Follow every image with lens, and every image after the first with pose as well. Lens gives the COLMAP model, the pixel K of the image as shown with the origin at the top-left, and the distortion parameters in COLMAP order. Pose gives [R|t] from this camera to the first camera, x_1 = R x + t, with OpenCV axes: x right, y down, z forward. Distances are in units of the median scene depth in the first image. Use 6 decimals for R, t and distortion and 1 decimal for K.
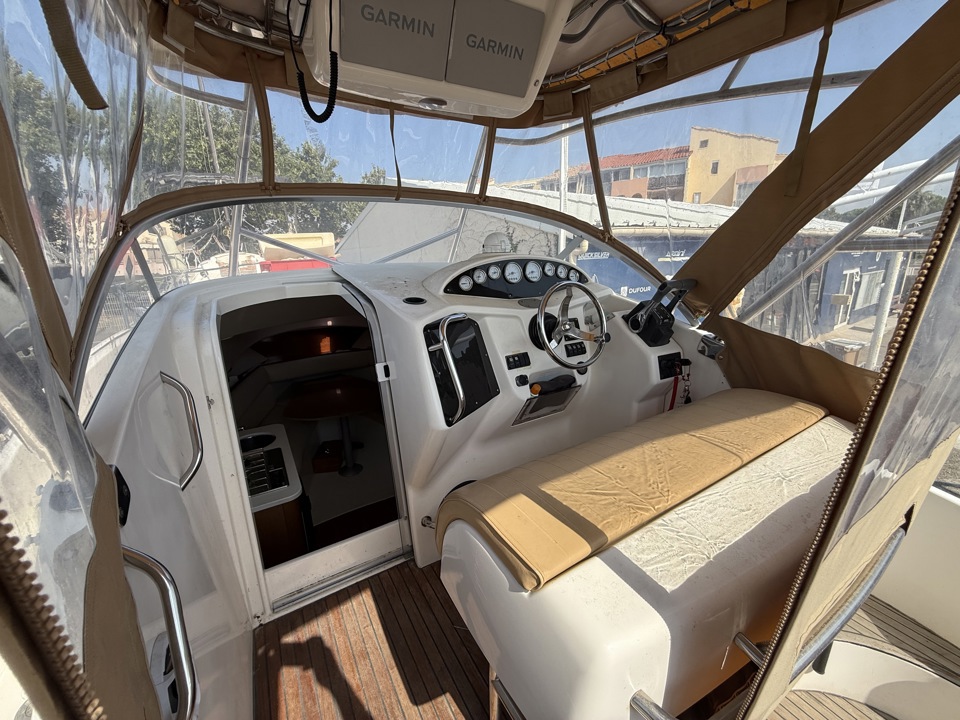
lens RADIAL K [[381.4, 0, 475.5], [0, 381.4, 359.8], [0, 0, 1]] dist [-0.003655, -0.000303]
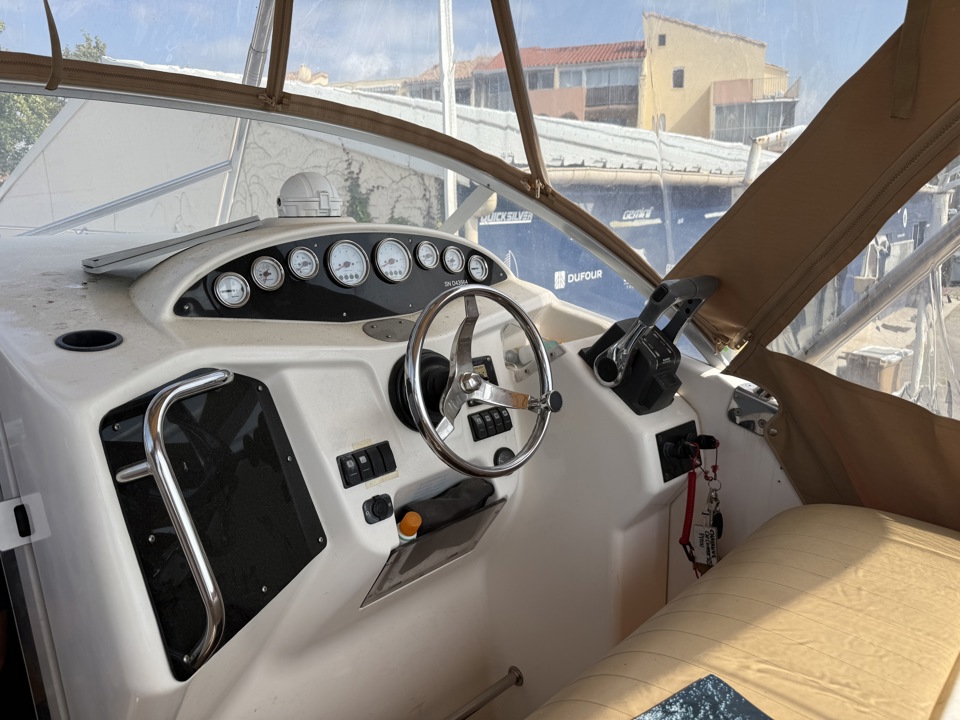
lens RADIAL K [[680.0, 0, 478.5], [0, 680.0, 366.5], [0, 0, 1]] dist [0.012506, -0.029092]
pose [[0.967714, -0.042467, 0.248447, 0.046501], [0.053182, 0.997915, -0.036572, -0.073049], [-0.246376, 0.048604, 0.967955, 0.204611]]
